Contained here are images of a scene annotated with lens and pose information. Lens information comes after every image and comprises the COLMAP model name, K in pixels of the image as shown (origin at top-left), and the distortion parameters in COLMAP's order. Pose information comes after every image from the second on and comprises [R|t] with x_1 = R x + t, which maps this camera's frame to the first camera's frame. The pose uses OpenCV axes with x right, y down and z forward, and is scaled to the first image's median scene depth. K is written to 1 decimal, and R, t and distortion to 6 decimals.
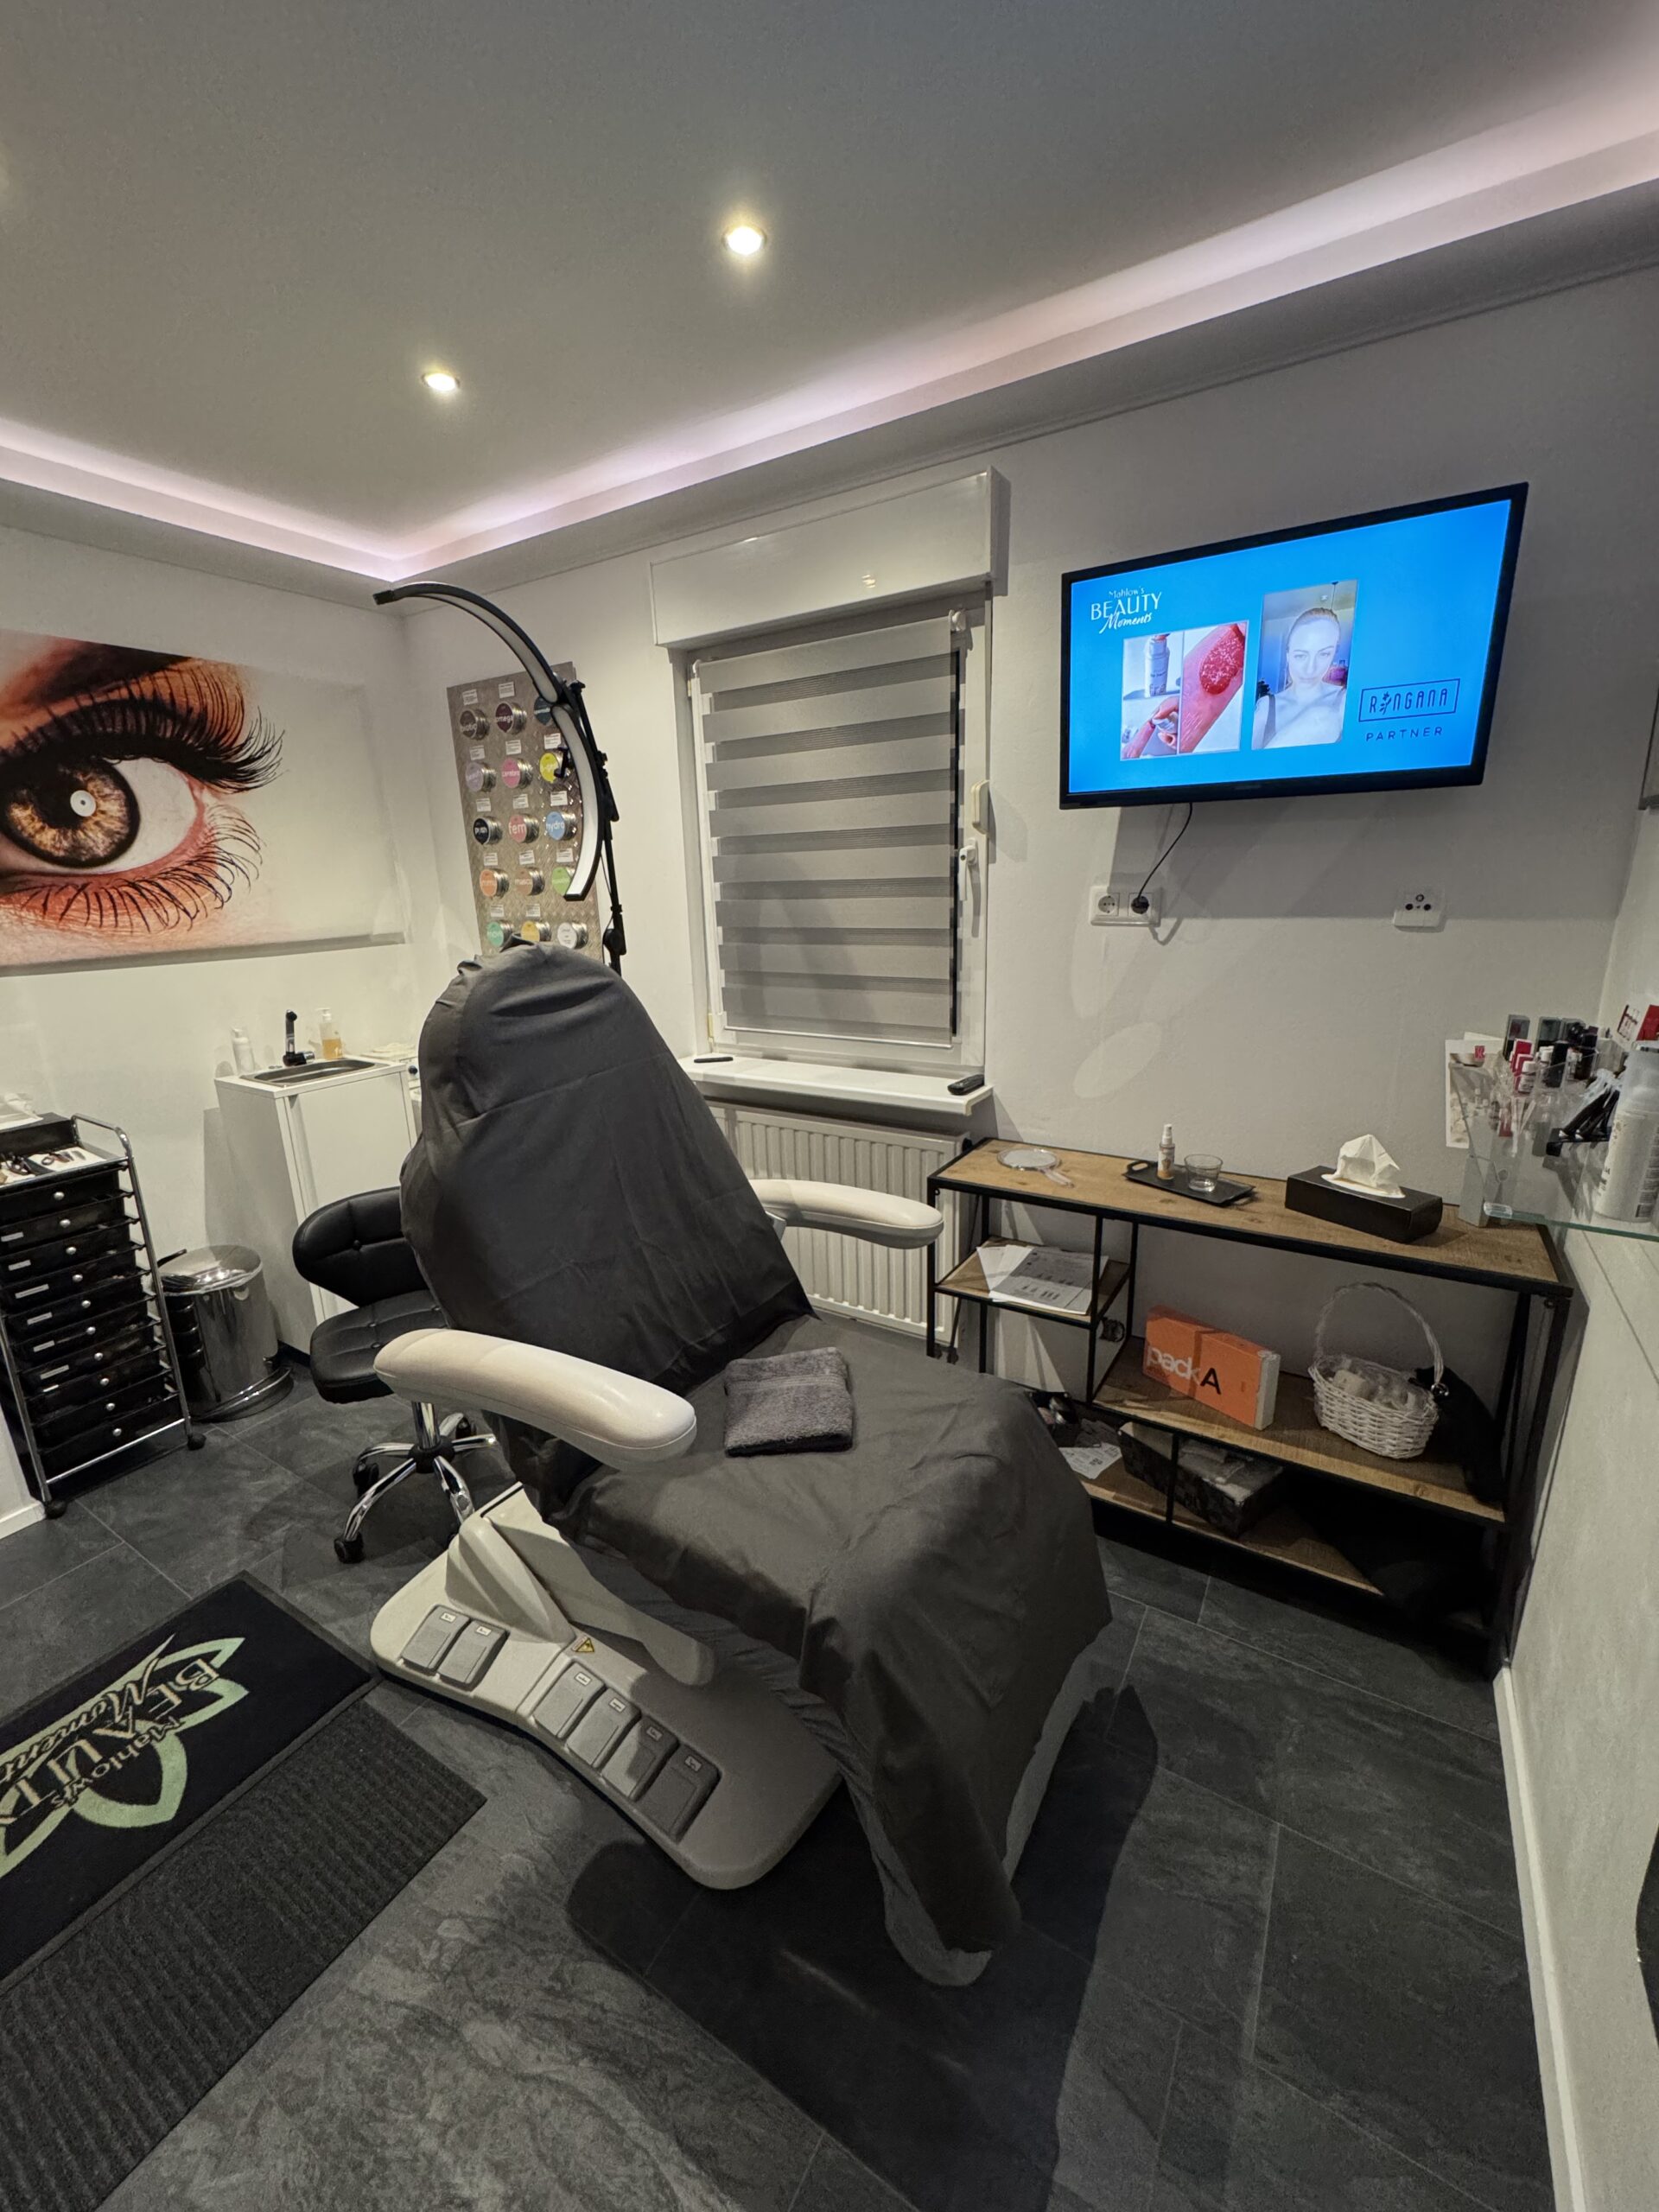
lens RADIAL K [[878.1, 0, 828.0], [0, 878.1, 1103.4], [0, 0, 1]] dist [-0.004285, -0.000283]
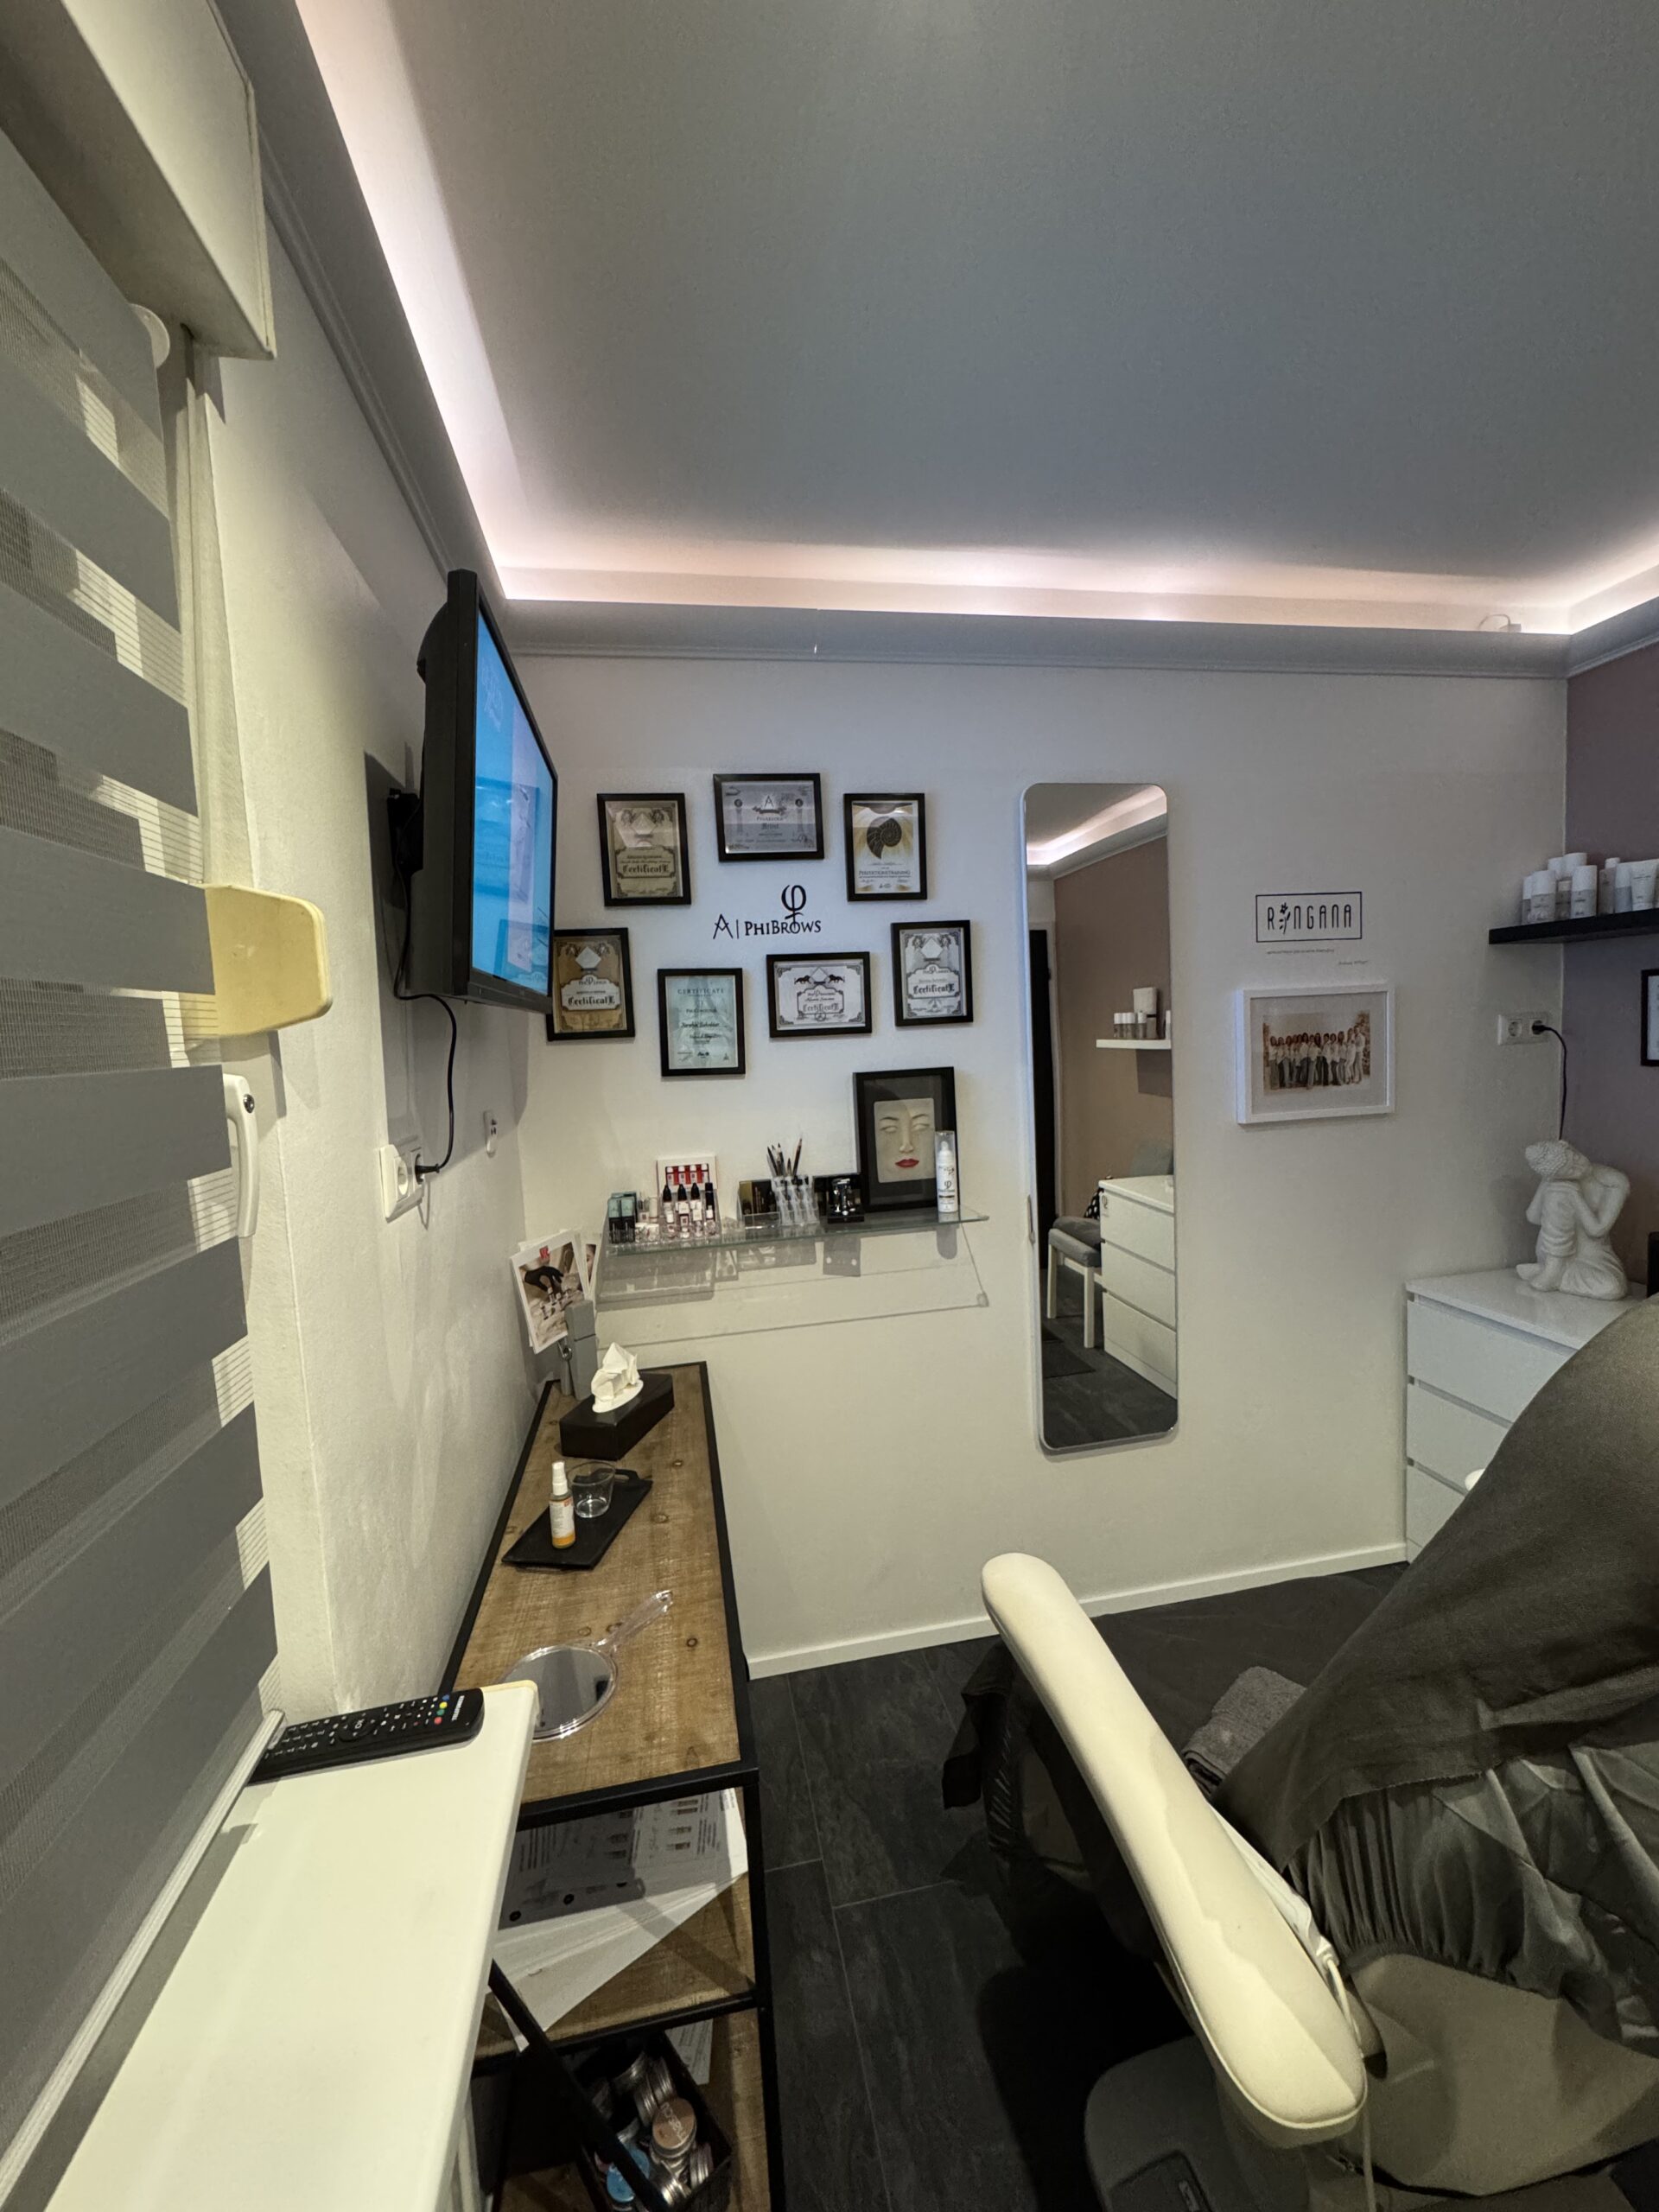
lens RADIAL K [[878.1, 0, 828.0], [0, 878.1, 1103.4], [0, 0, 1]] dist [-0.004285, -0.000283]
pose [[-0.668489, -0.001626, 0.743721, -0.273816], [0.258205, 0.937289, 0.234135, -0.372626], [-0.697462, 0.348549, -0.626147, 1.297536]]
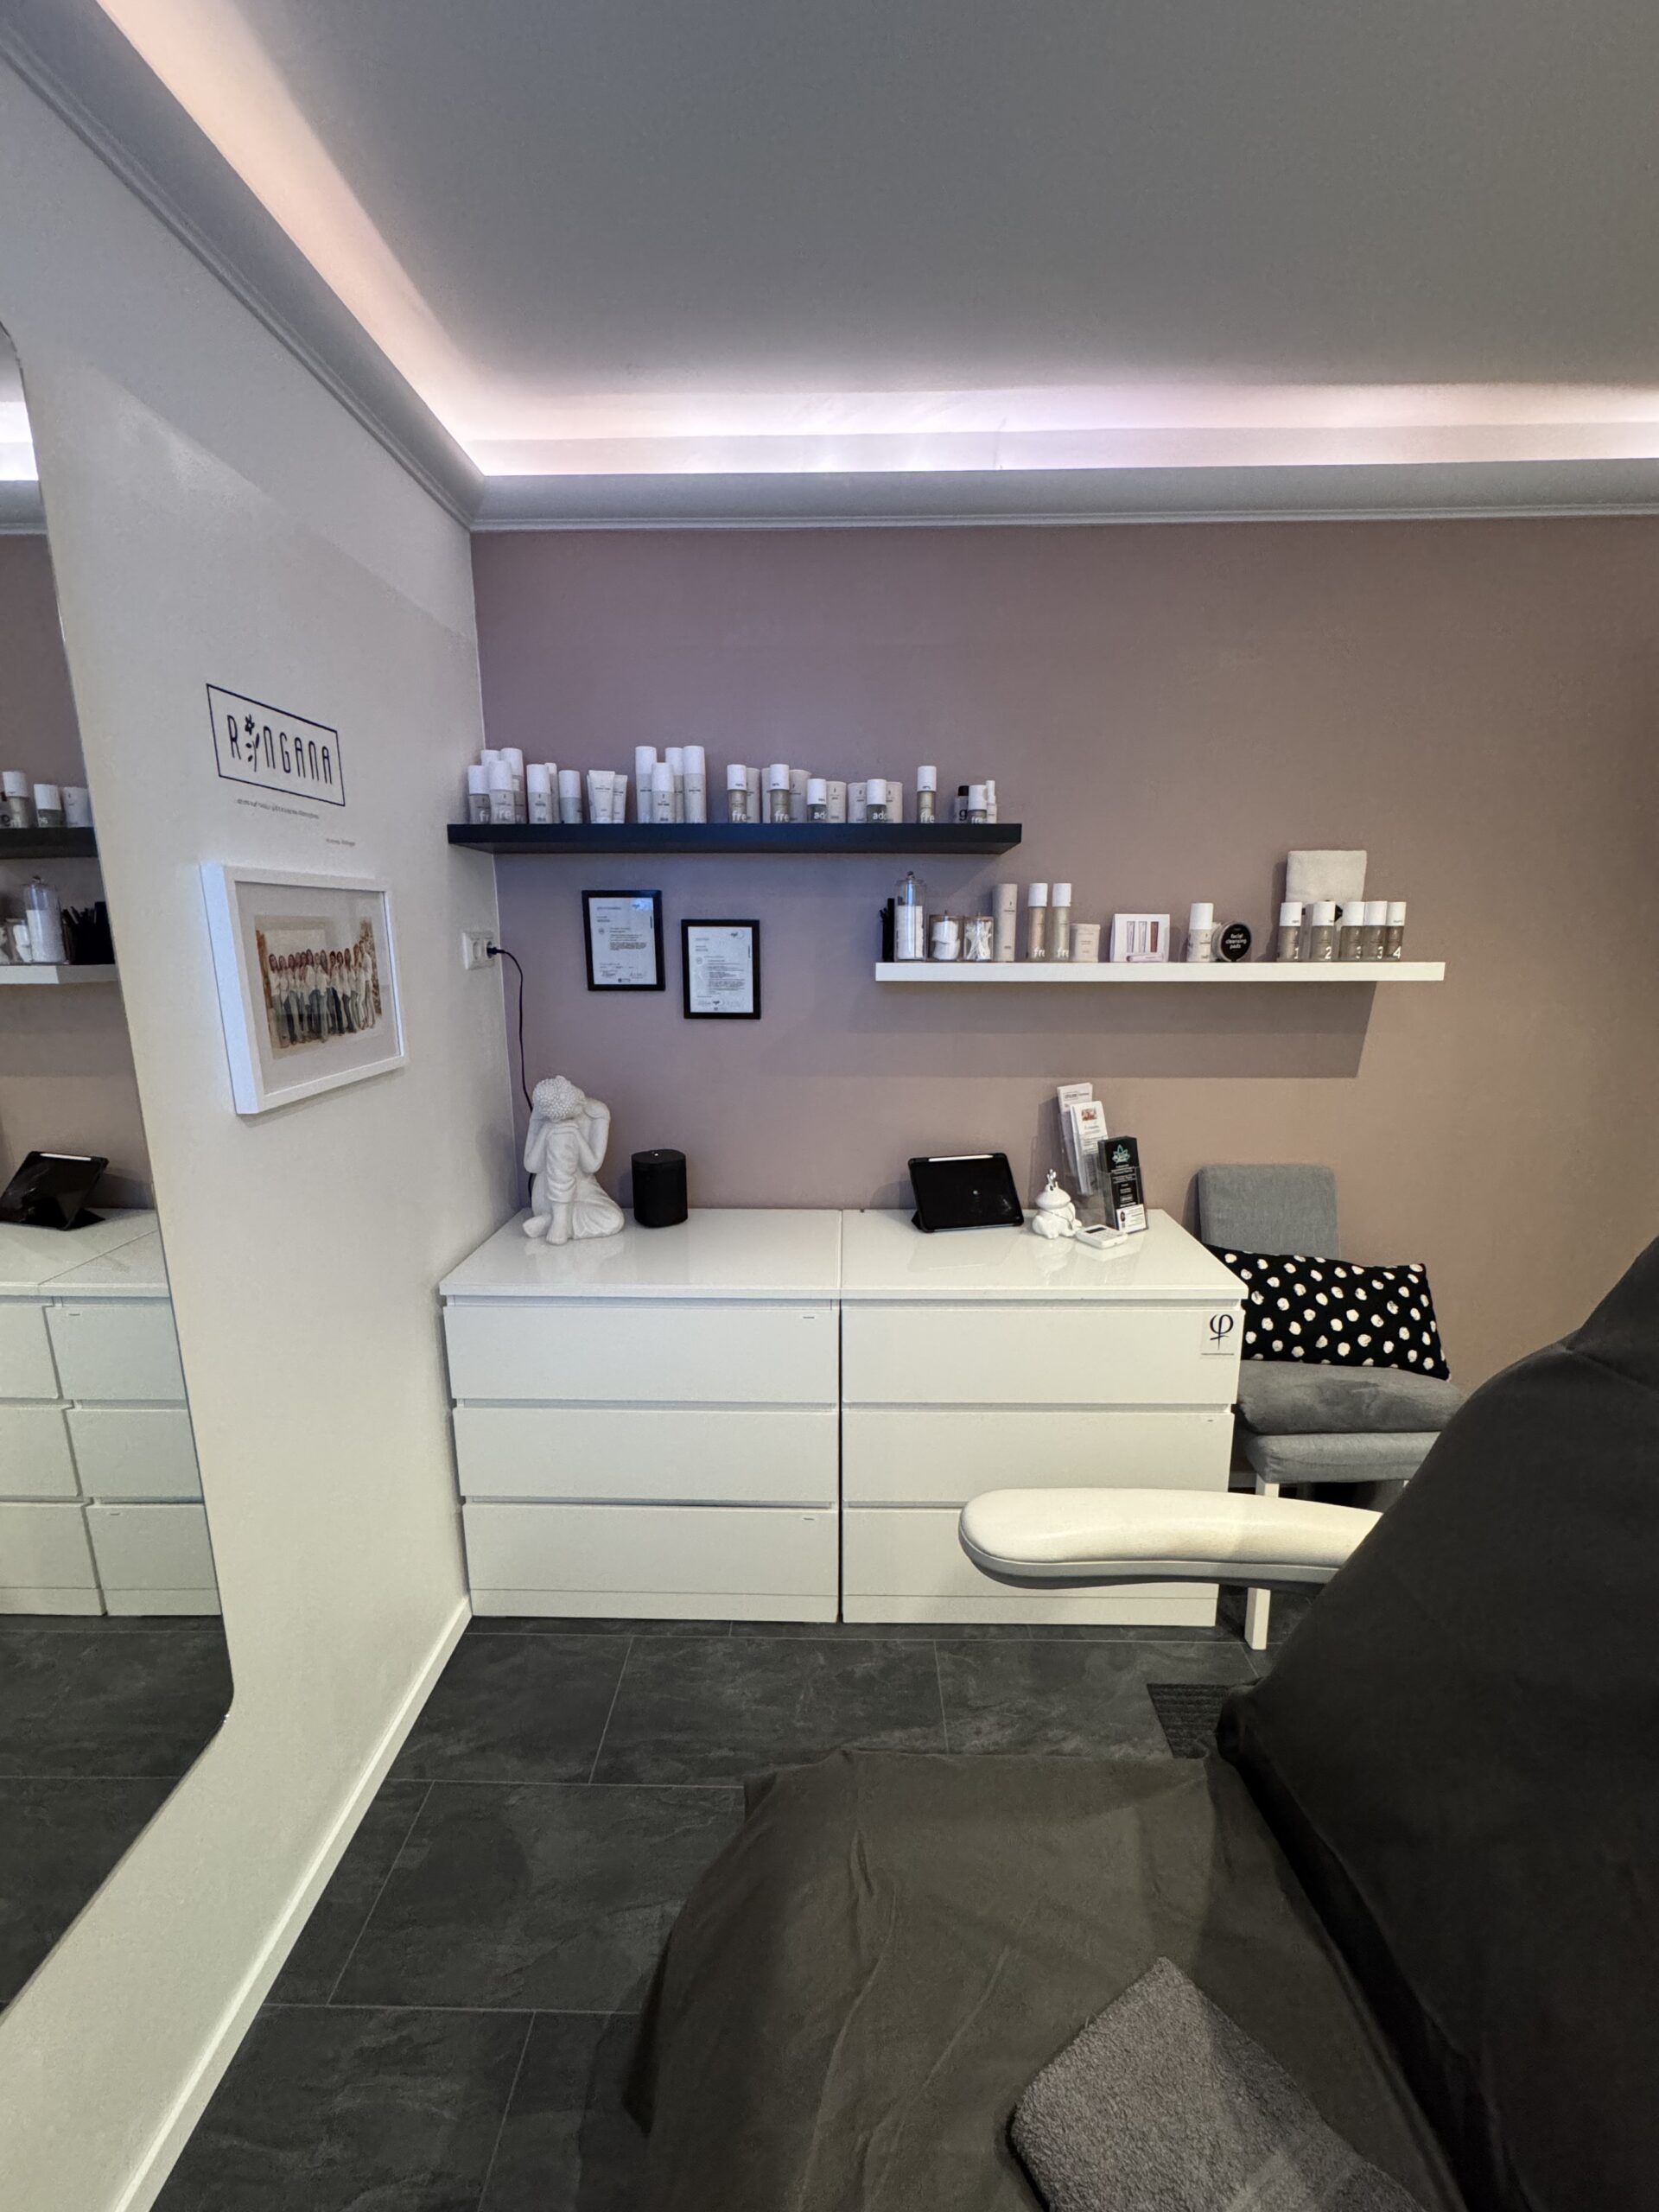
lens RADIAL K [[878.1, 0, 828.0], [0, 878.1, 1103.4], [0, 0, 1]] dist [-0.004285, -0.000283]
pose [[-0.860573, 0.131578, -0.492038, 0.214356], [-0.105677, 0.898905, 0.425209, -0.245512], [0.498243, 0.417920, -0.759669, 0.849209]]
